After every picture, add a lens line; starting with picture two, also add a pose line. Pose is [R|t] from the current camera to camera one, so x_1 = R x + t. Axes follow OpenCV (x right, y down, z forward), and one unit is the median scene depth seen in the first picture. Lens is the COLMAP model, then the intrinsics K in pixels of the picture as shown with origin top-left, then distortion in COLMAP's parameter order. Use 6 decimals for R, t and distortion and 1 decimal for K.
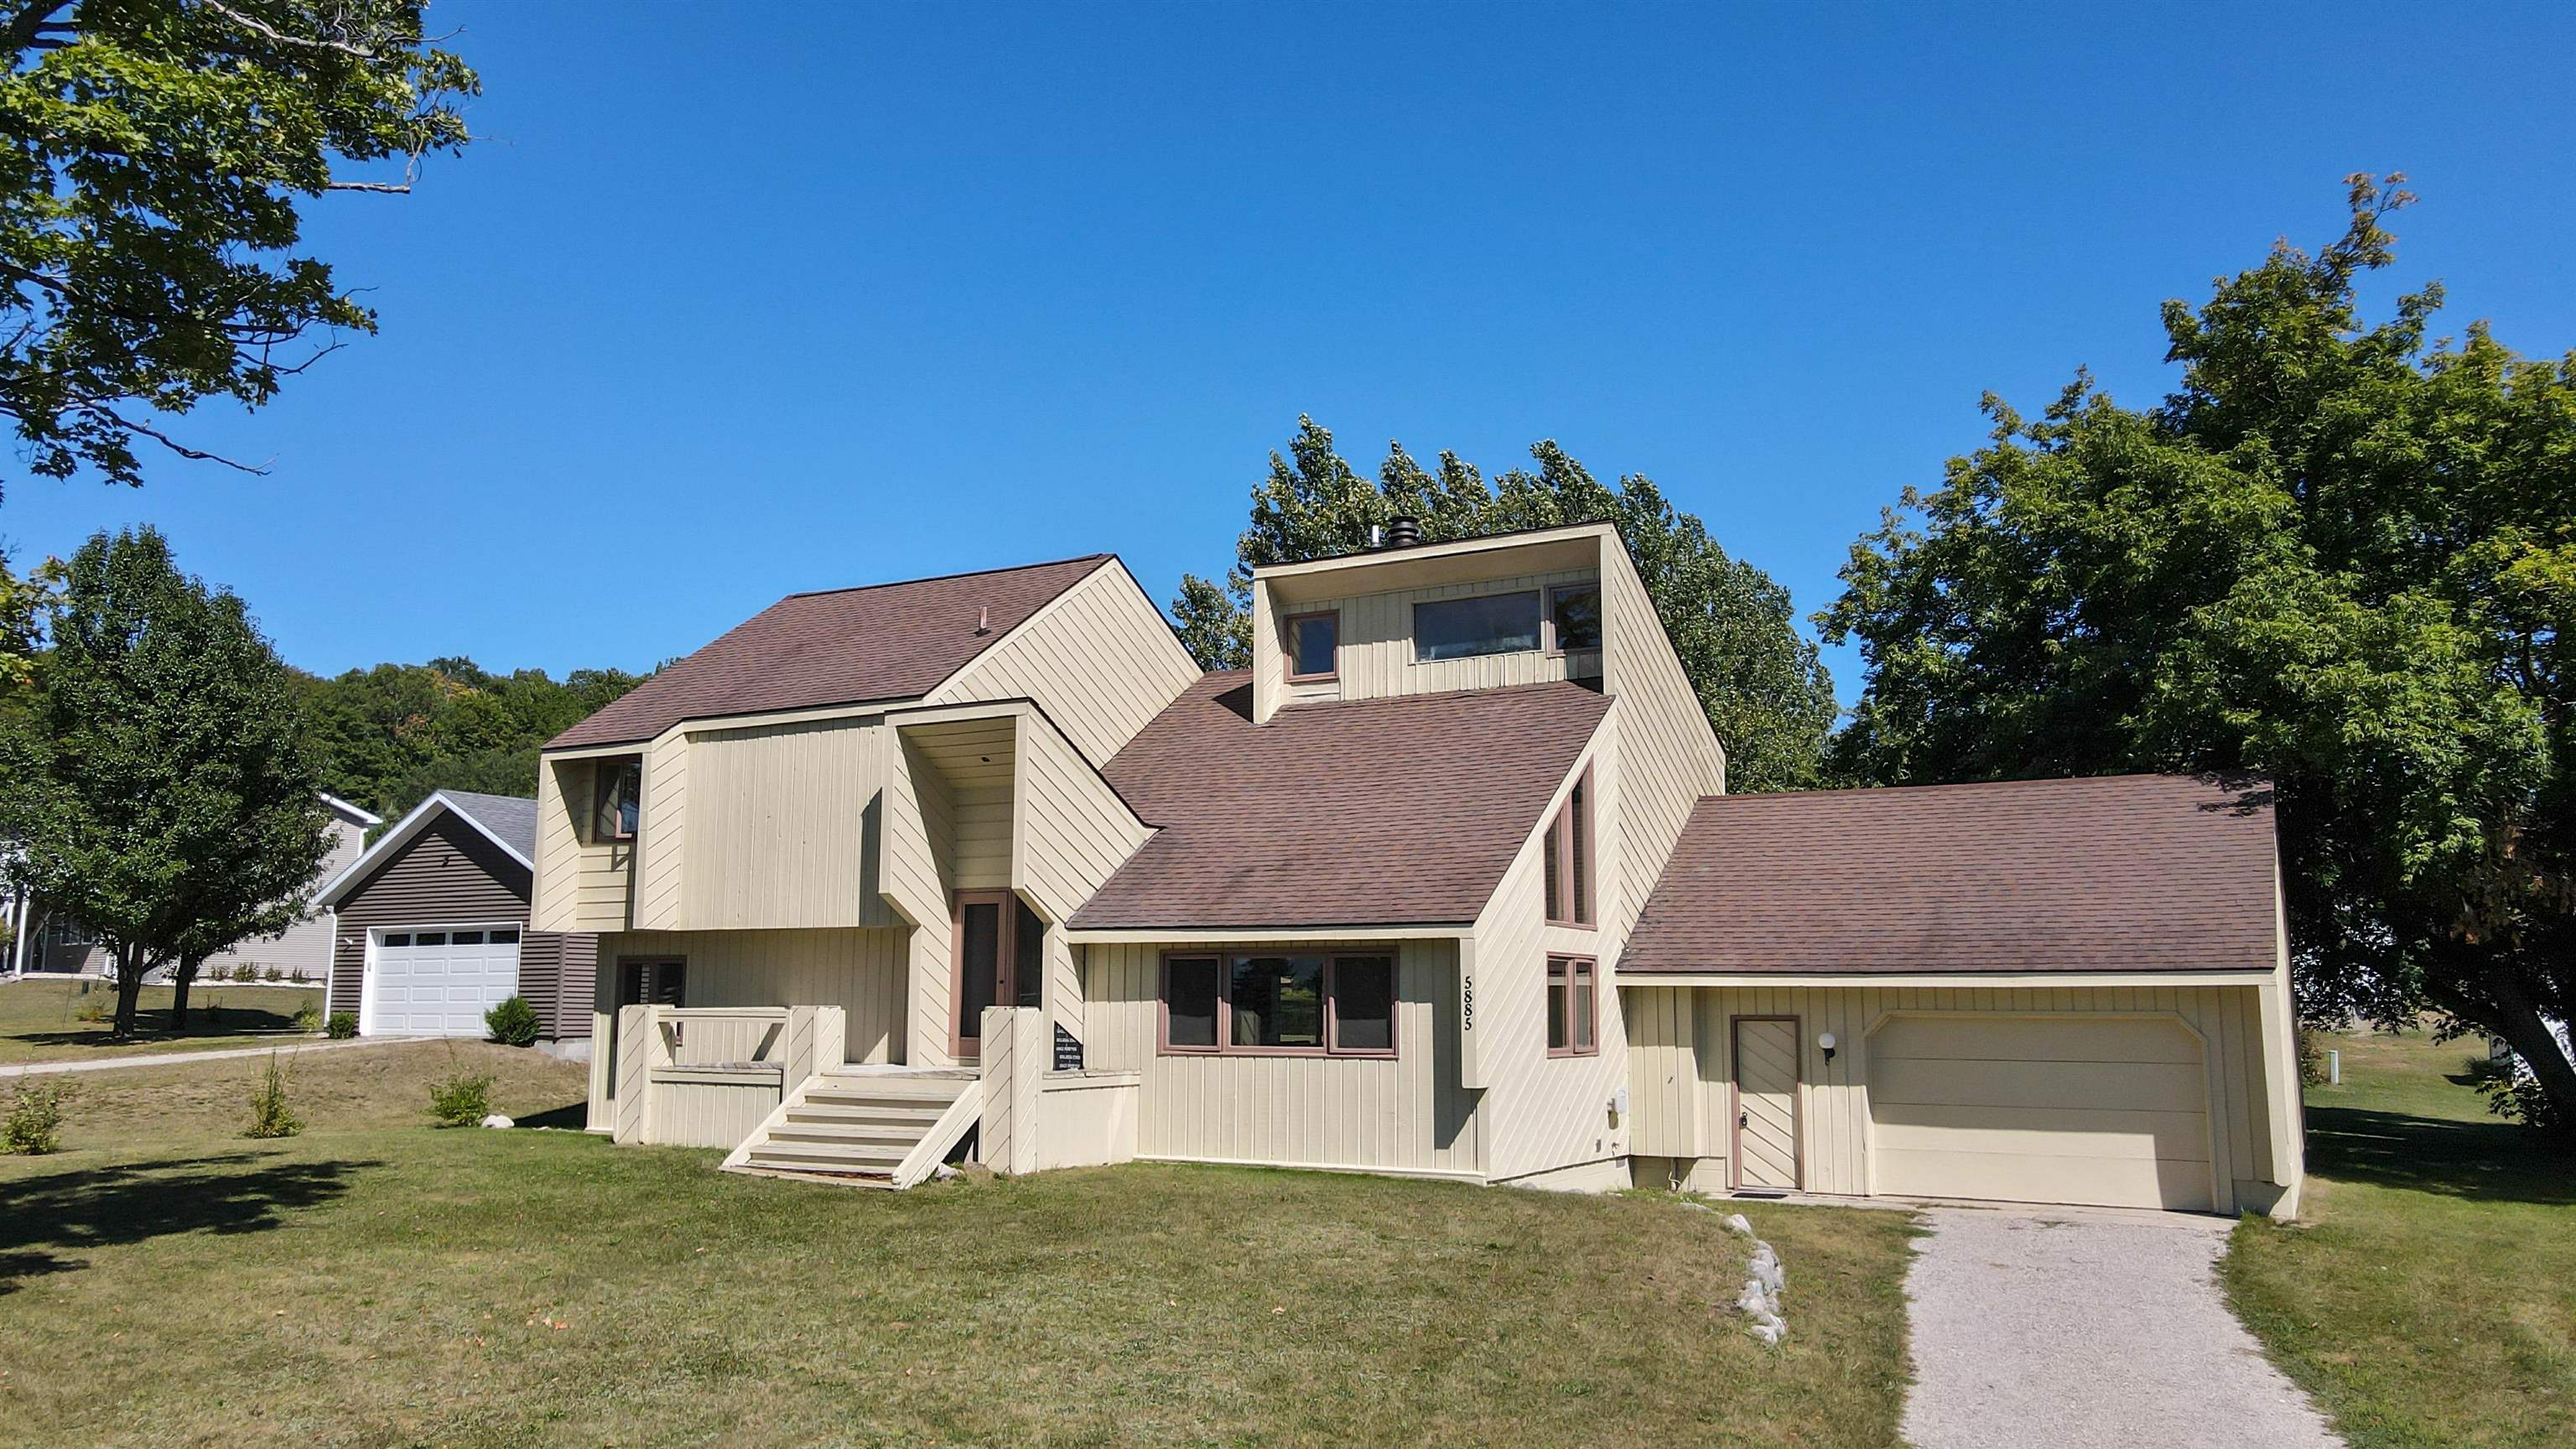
lens RADIAL K [[1878.3, 0, 1266.0], [0, 1878.3, 724.7], [0, 0, 1]] dist [0.009467, -0.000956]
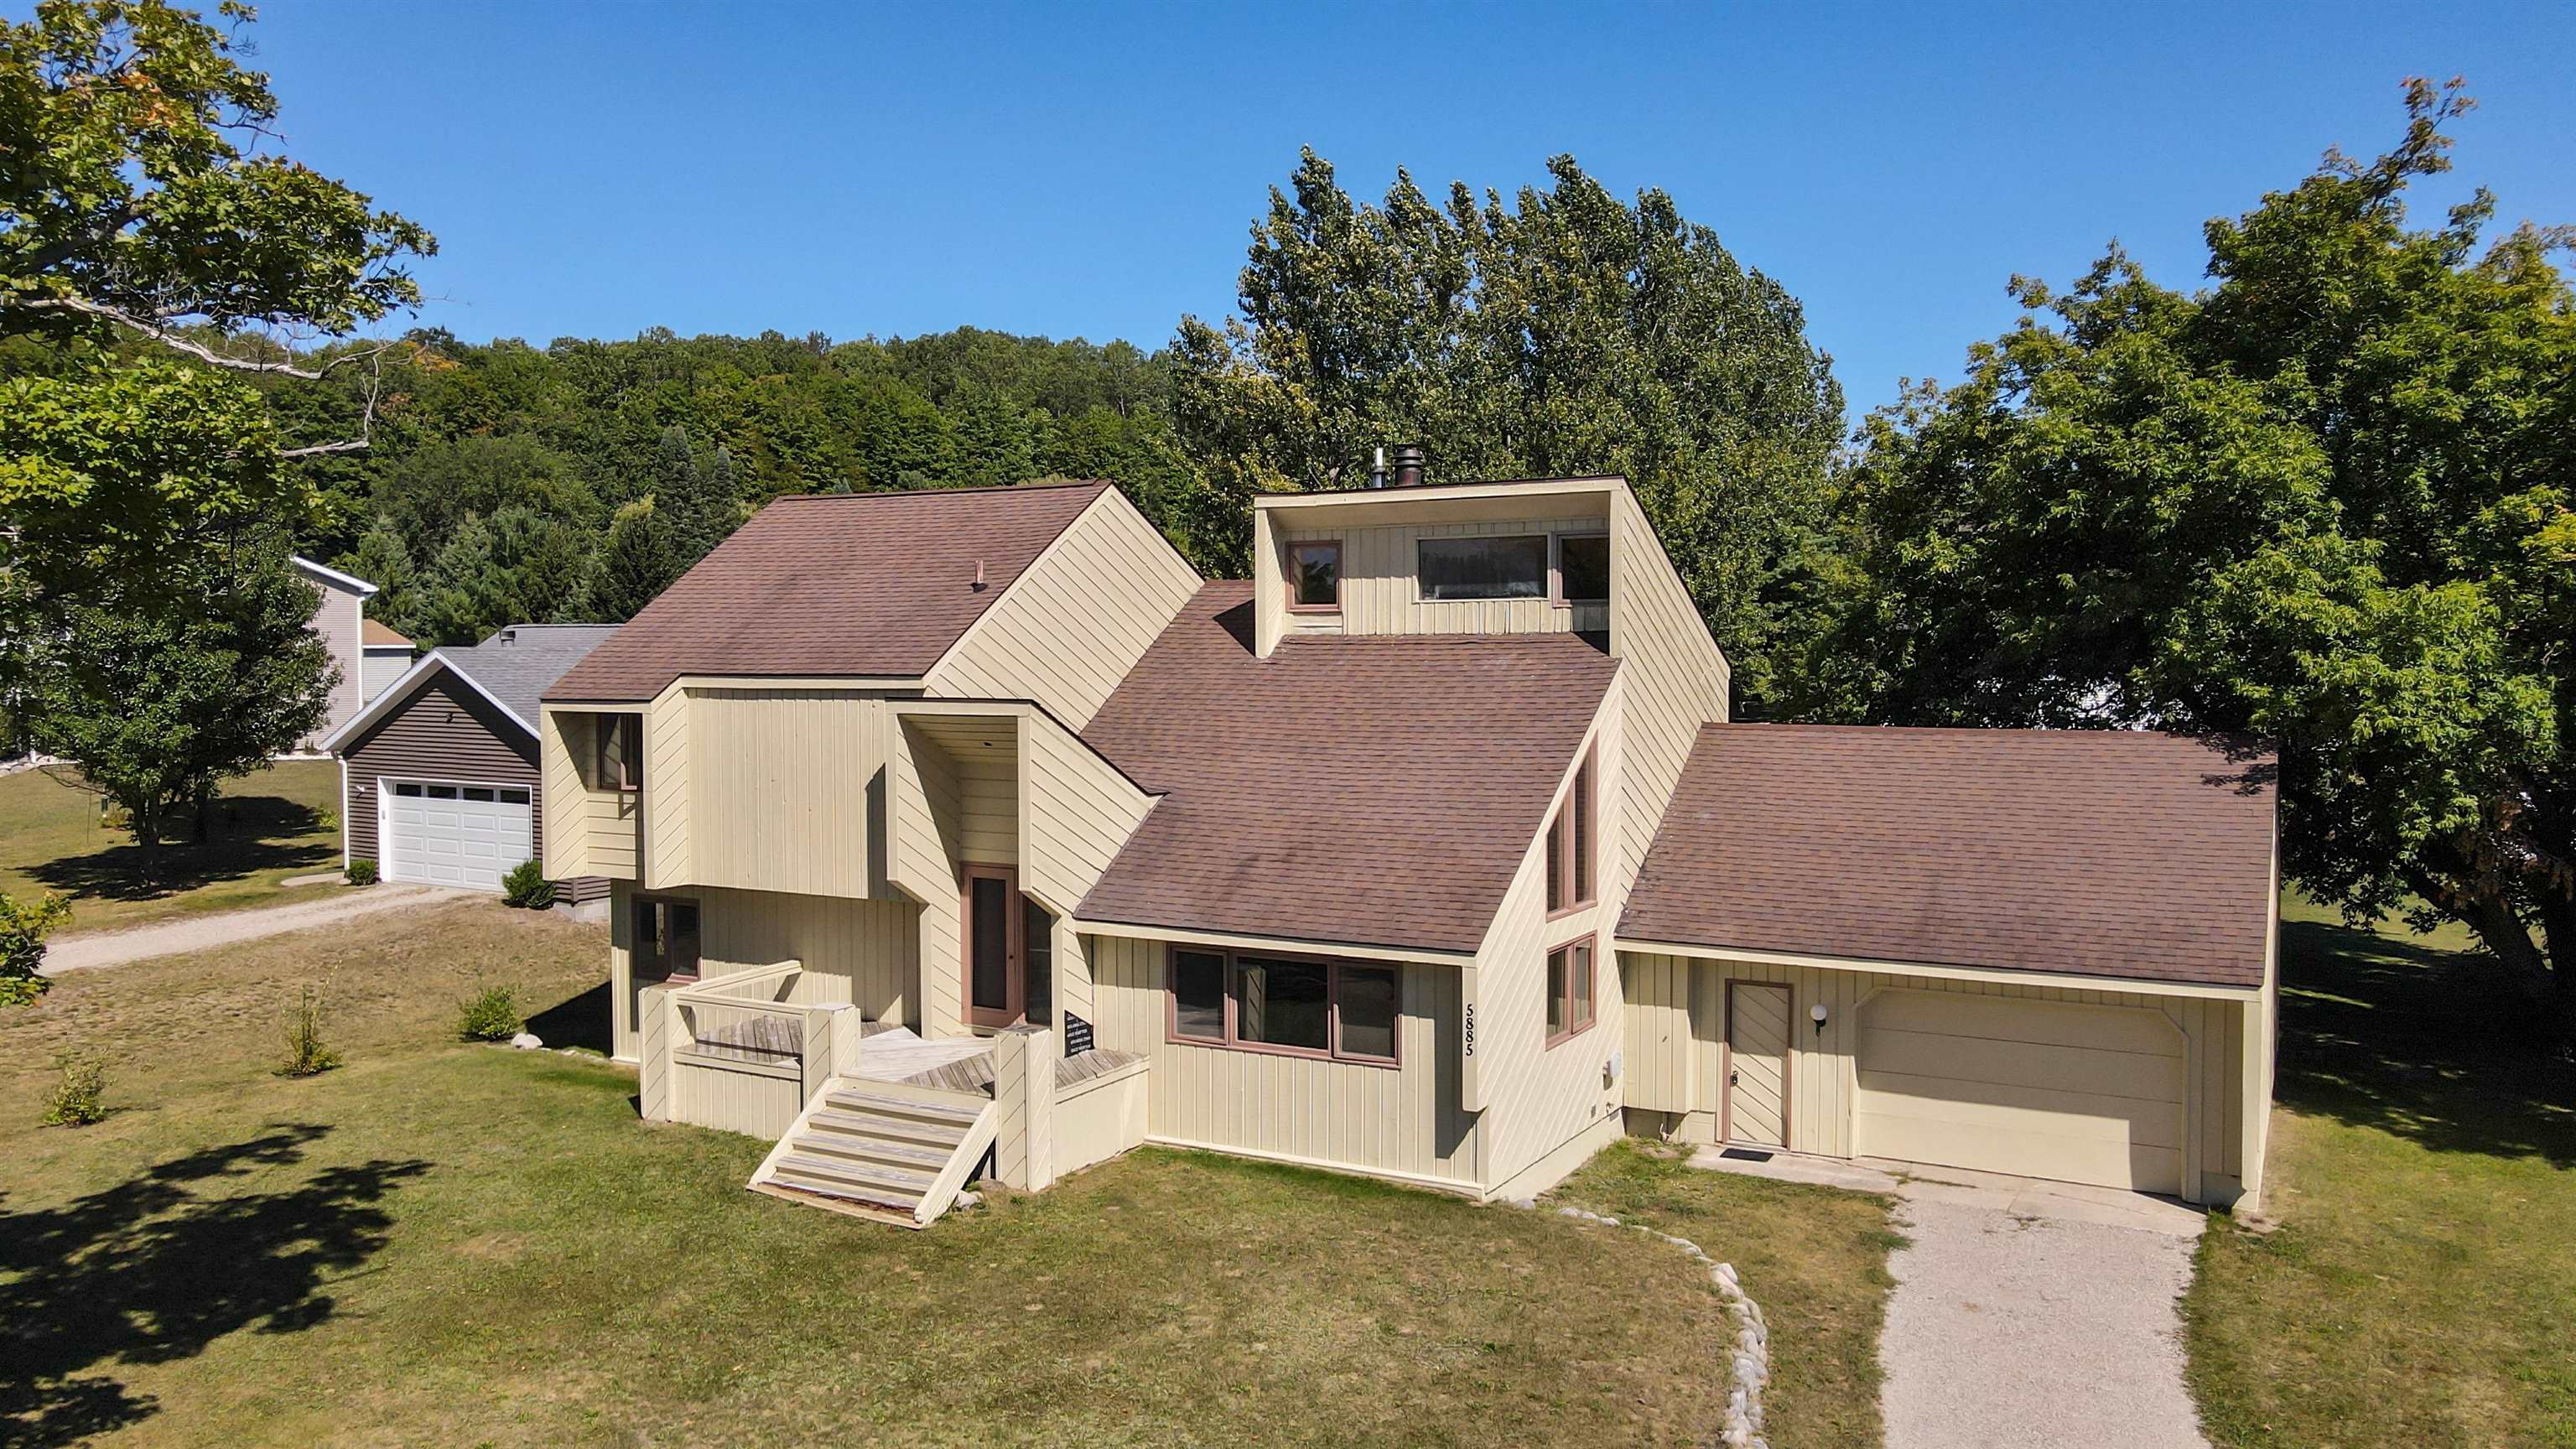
lens RADIAL K [[1878.3, 0, 1266.0], [0, 1878.3, 724.7], [0, 0, 1]] dist [0.009467, -0.000956]
pose [[0.999972, -0.007497, 0.000148, -0.001821], [0.007342, 0.982970, 0.183619, -0.170742], [-0.001522, -0.183613, 0.982998, 0.020965]]
